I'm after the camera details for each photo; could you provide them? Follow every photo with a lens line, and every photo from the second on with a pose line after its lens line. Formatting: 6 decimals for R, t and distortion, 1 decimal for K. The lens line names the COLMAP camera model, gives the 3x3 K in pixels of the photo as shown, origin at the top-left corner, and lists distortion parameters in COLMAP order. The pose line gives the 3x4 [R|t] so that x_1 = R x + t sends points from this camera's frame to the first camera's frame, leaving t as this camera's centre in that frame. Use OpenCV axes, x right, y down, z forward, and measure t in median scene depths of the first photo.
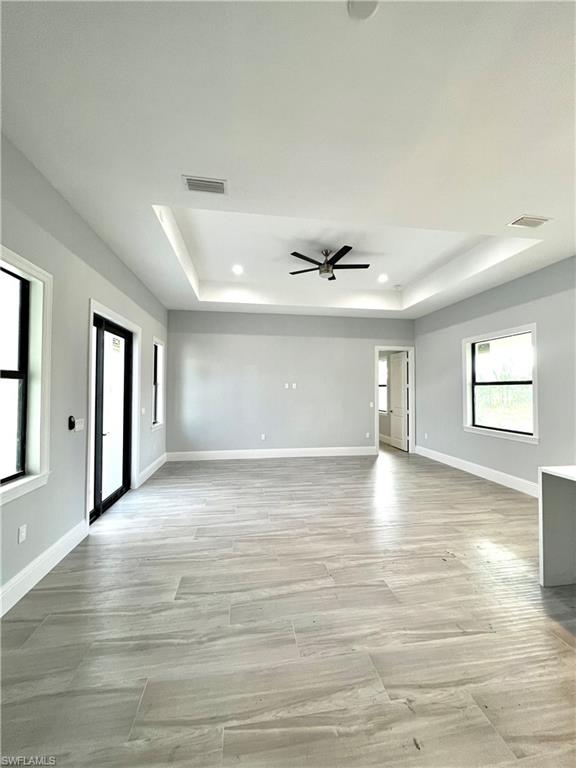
lens RADIAL K [[307.6, 0, 289.1], [0, 307.6, 381.9], [0, 0, 1]] dist [-0.001904, 0.000186]
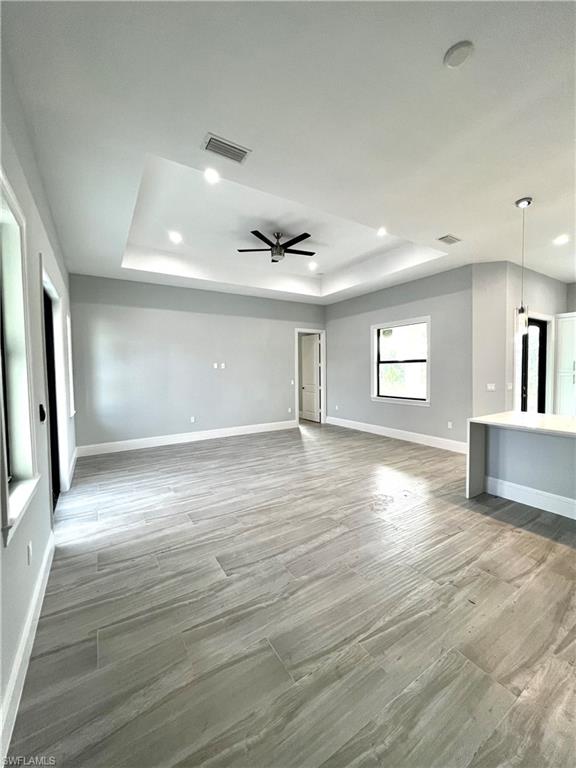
lens RADIAL K [[307.6, 0, 288.3], [0, 307.6, 383.2], [0, 0, 1]] dist [-0.001904, 0.000186]
pose [[0.916037, -0.033138, 0.399724, -0.294137], [0.005963, 0.997596, 0.069036, 0.003069], [-0.401051, -0.060856, 0.914032, 0.016980]]
